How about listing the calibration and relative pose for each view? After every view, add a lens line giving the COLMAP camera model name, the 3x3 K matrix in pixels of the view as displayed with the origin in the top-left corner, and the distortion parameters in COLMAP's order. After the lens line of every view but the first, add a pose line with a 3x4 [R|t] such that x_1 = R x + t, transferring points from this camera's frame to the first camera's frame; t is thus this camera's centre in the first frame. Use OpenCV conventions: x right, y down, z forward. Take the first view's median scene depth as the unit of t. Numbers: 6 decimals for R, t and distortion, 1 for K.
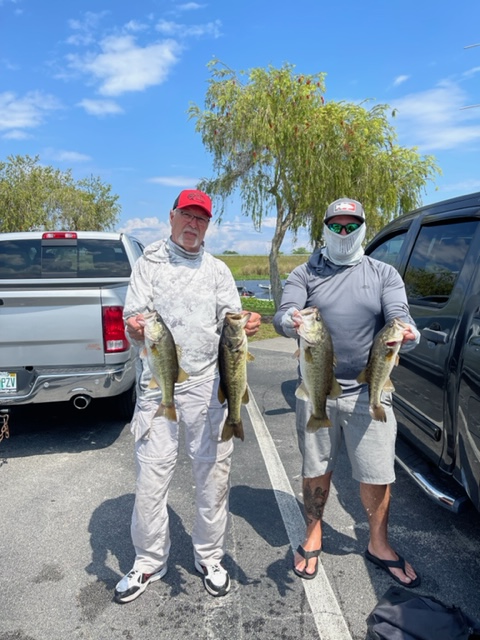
lens RADIAL K [[492.7, 0, 240.0], [0, 492.7, 320.0], [0, 0, 1]] dist [-0.004446, -0.002648]
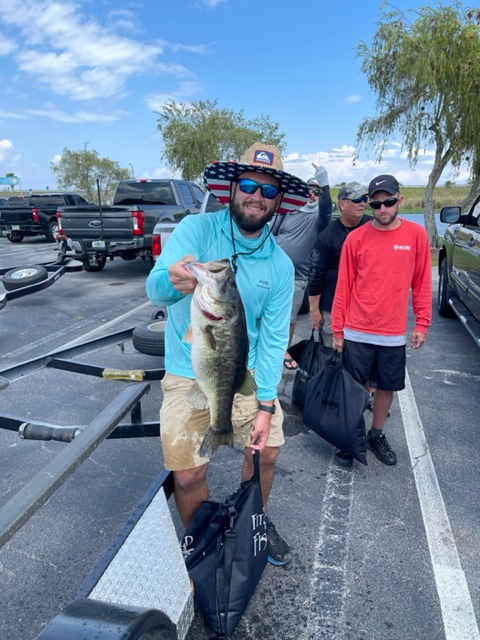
lens RADIAL K [[492.7, 0, 240.0], [0, 492.7, 320.0], [0, 0, 1]] dist [-0.004446, -0.002648]
pose [[0.951839, 0.073163, -0.297740, 0.015283], [-0.034844, 0.990633, 0.132035, 0.019025], [0.304611, -0.115301, 0.945472, -0.152870]]
